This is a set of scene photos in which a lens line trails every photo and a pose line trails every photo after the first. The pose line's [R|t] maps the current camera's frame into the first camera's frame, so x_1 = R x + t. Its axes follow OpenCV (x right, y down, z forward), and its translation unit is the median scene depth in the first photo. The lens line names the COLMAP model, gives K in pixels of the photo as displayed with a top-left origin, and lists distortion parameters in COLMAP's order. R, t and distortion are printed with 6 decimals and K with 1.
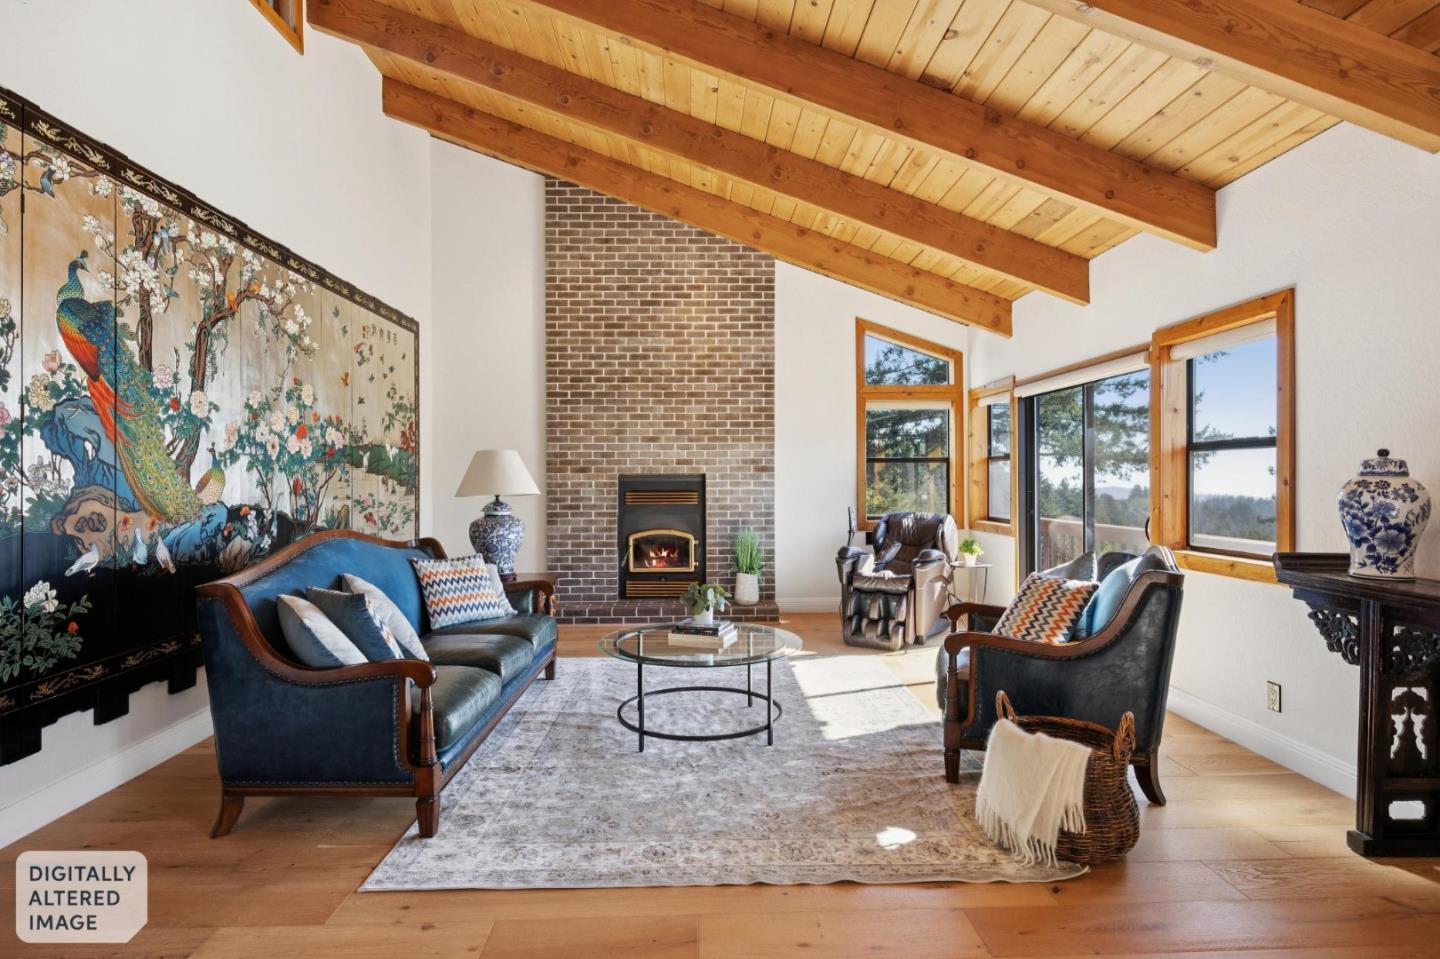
lens RADIAL K [[742.1, 0, 725.7], [0, 742.1, 480.6], [0, 0, 1]] dist [-0.010353, -0.000875]
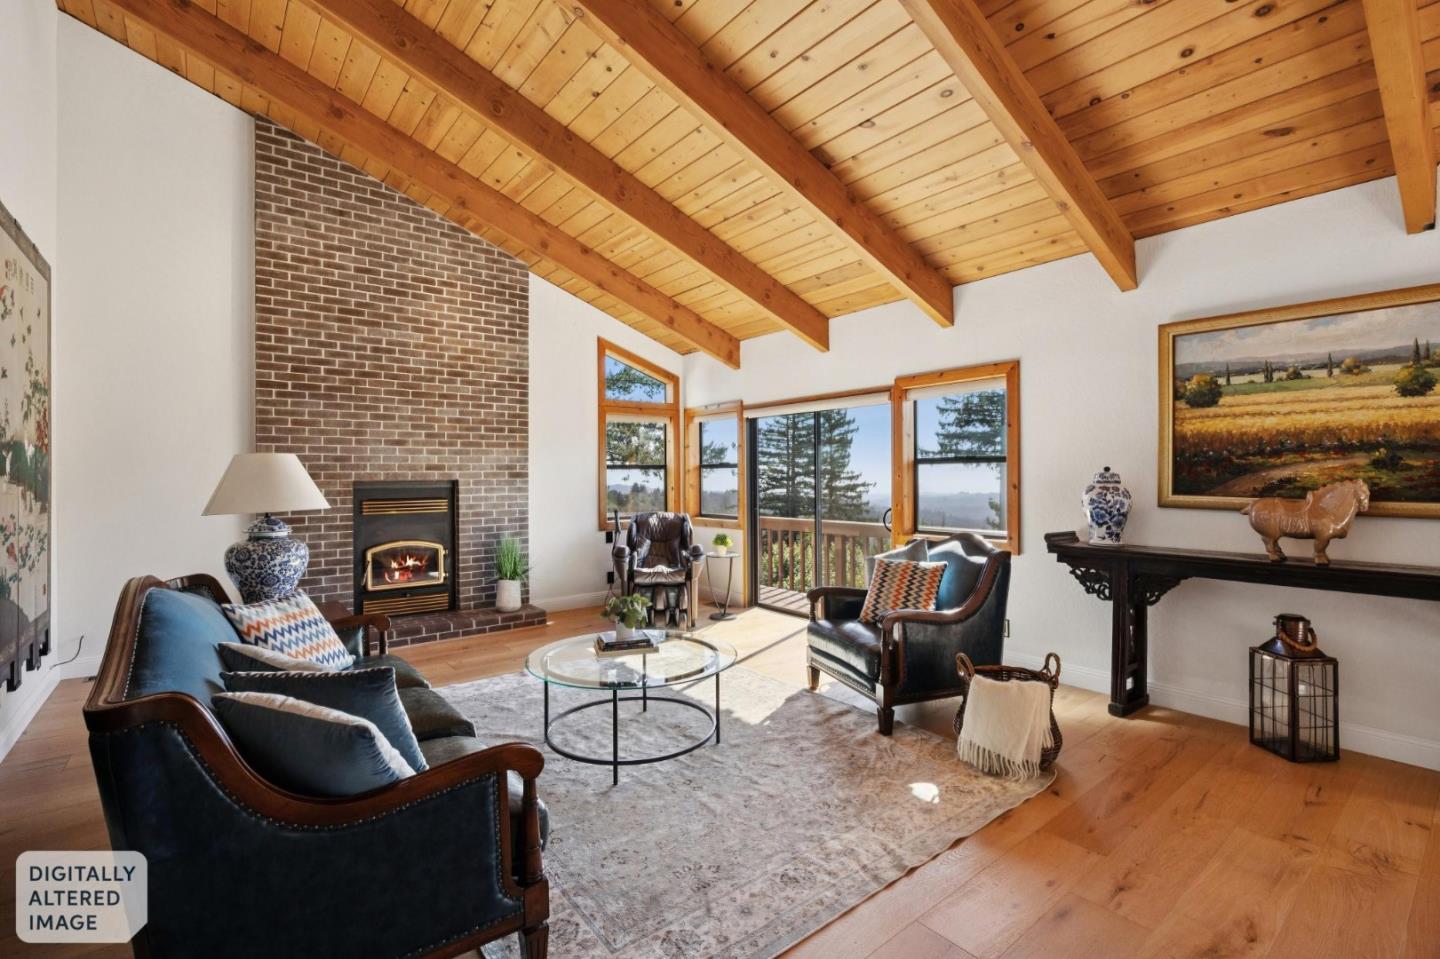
lens RADIAL K [[635.3, 0, 712.3], [0, 635.3, 477.0], [0, 0, 1]] dist [-0.013632, 0.000211]
pose [[0.806721, -0.003244, 0.590923, -0.272423], [0.006514, 0.999973, -0.003404, -0.008897], [-0.590896, 0.006596, 0.806721, 0.161079]]
